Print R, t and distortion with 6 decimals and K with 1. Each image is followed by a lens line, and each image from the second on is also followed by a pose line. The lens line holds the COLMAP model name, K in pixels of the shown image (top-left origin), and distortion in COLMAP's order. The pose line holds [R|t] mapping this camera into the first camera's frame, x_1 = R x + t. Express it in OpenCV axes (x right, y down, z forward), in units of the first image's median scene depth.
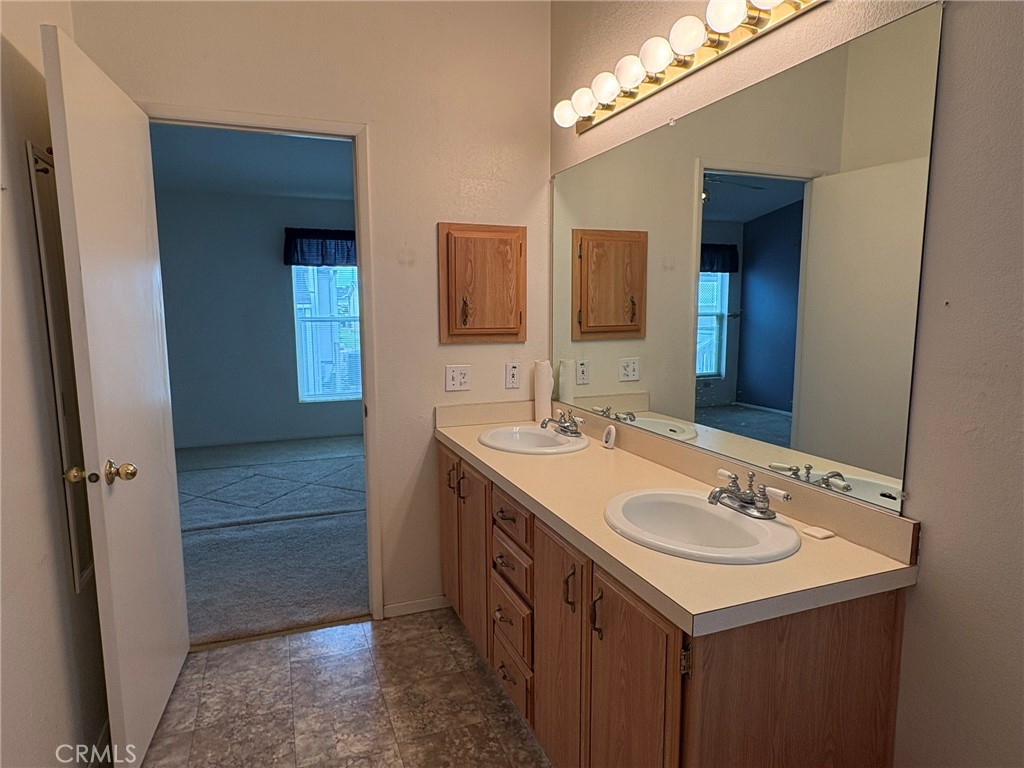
lens RADIAL K [[621.3, 0, 512.5], [0, 621.3, 387.0], [0, 0, 1]] dist [-0.004802, -0.000914]
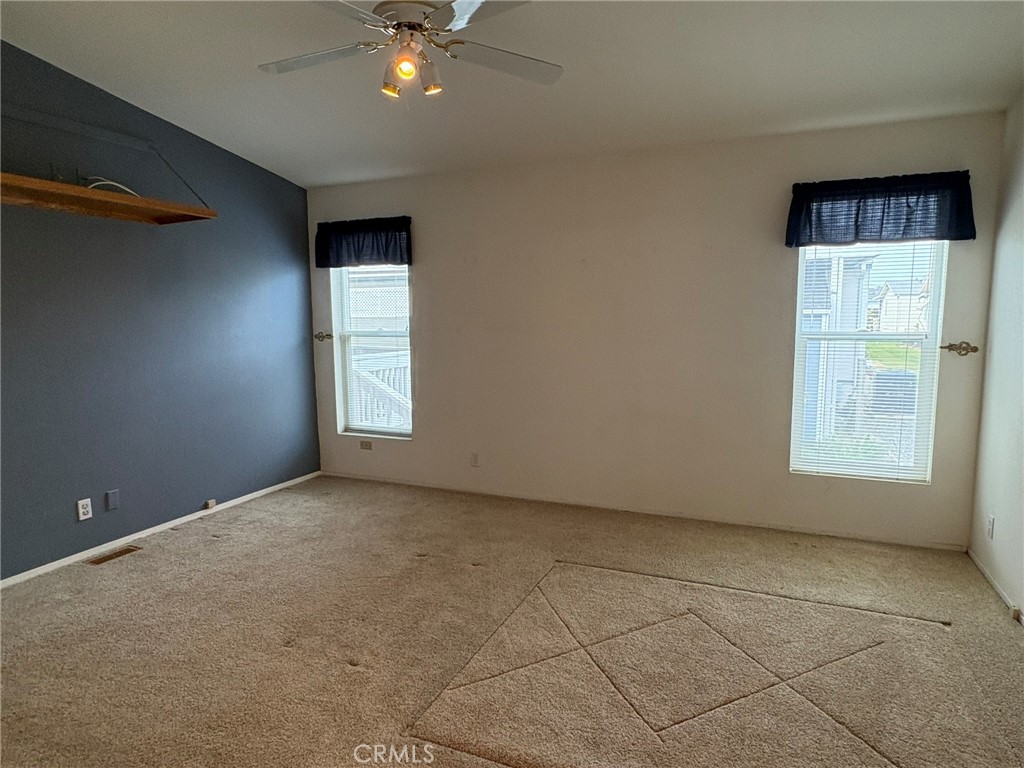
lens RADIAL K [[621.3, 0, 512.5], [0, 621.3, 387.0], [0, 0, 1]] dist [-0.004802, -0.000914]
pose [[0.707033, 0.083818, -0.702196, -0.120643], [-0.088939, 0.995606, 0.029290, -0.054246], [0.701566, 0.041744, 0.711381, 0.389290]]
